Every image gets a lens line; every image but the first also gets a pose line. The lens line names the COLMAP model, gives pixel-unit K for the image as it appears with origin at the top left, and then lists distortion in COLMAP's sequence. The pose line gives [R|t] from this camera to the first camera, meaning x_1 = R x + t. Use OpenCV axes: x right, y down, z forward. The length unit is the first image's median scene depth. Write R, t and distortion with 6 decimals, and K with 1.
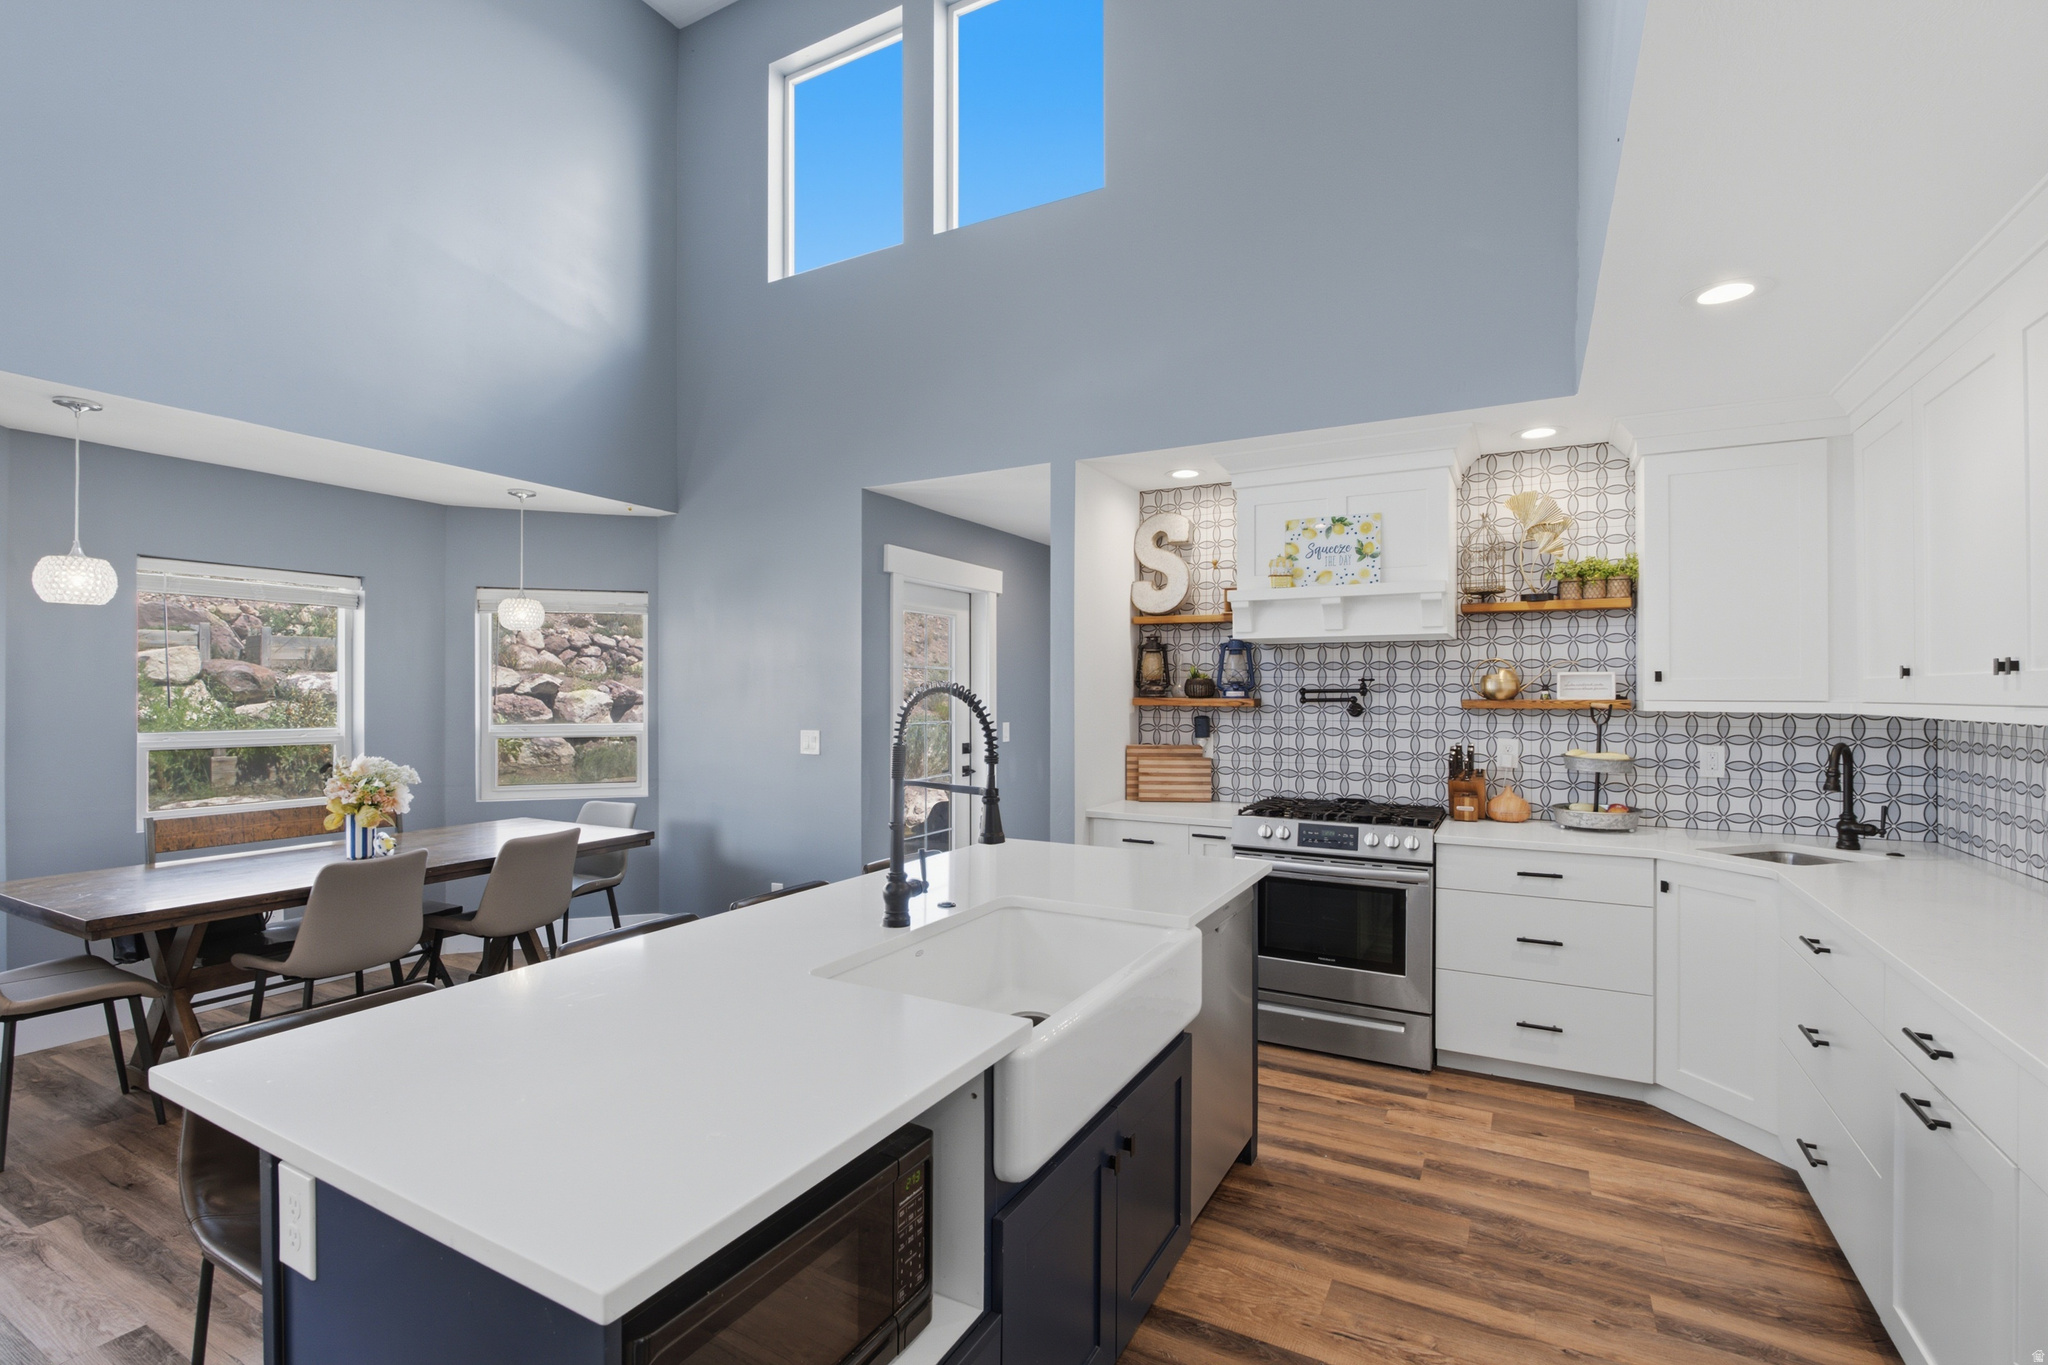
lens RADIAL K [[928.4, 0, 1017.5], [0, 928.4, 689.8], [0, 0, 1]] dist [-0.008820, -0.000117]
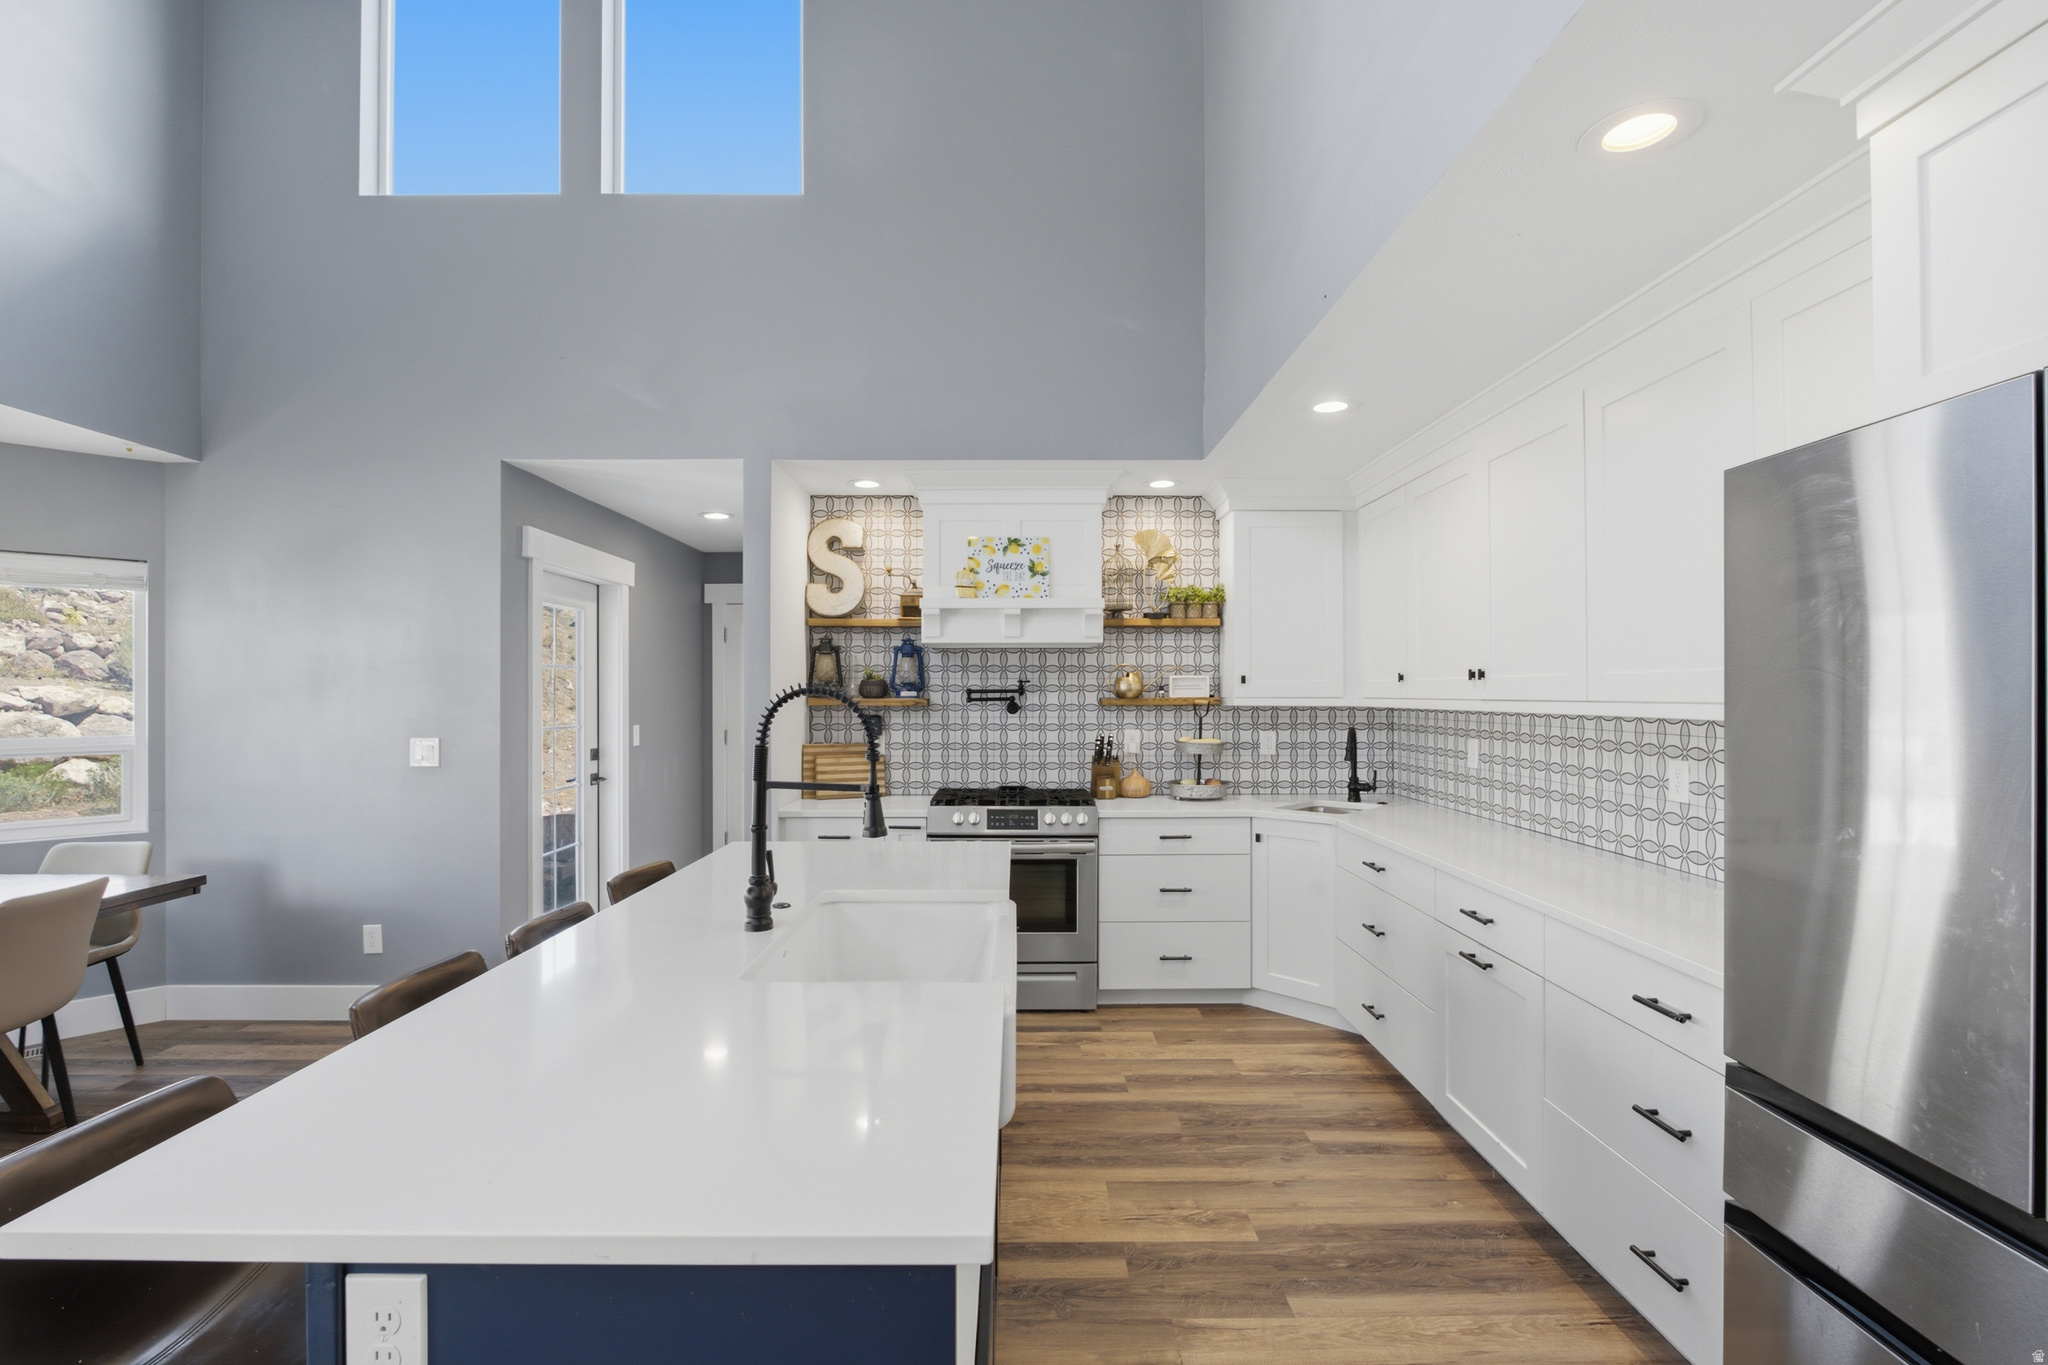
lens RADIAL K [[928.4, 0, 1017.5], [0, 928.4, 689.8], [0, 0, 1]] dist [-0.008820, -0.000117]
pose [[0.873576, -0.001256, 0.486686, -0.202425], [0.001280, 0.999999, 0.000285, -0.000409], [-0.486686, 0.000374, 0.873577, 0.003005]]
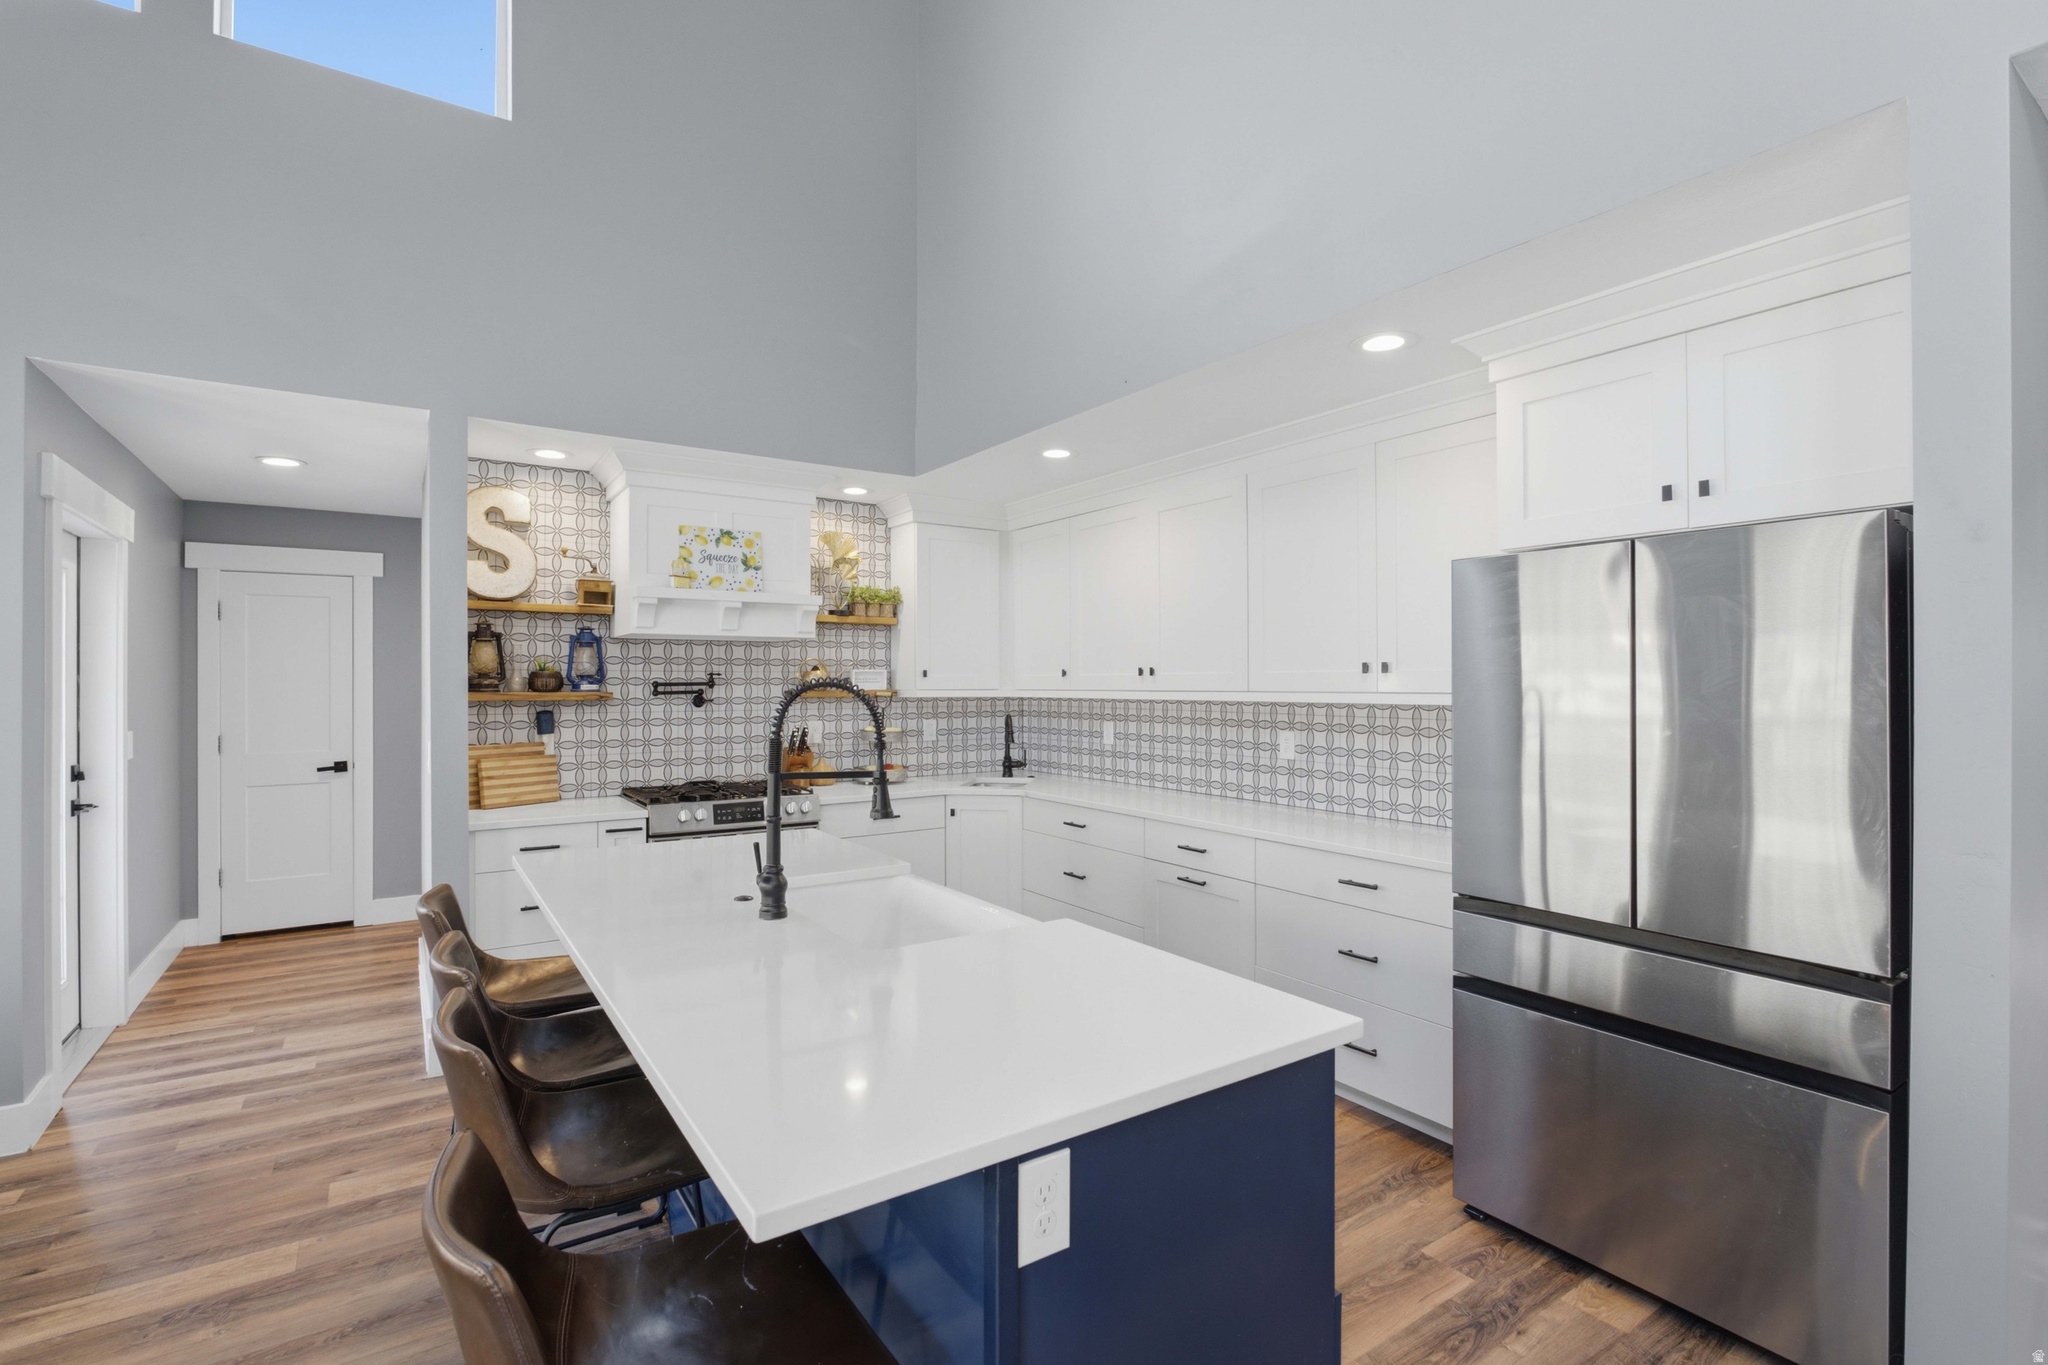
lens RADIAL K [[938.4, 0, 1020.8], [0, 938.4, 680.8], [0, 0, 1]] dist [-0.010031, 0.000720]
pose [[0.454905, -0.000459, 0.890540, -0.502950], [0.000155, 1.000000, 0.000437, -0.003164], [-0.890540, -0.000060, 0.454905, 0.160122]]
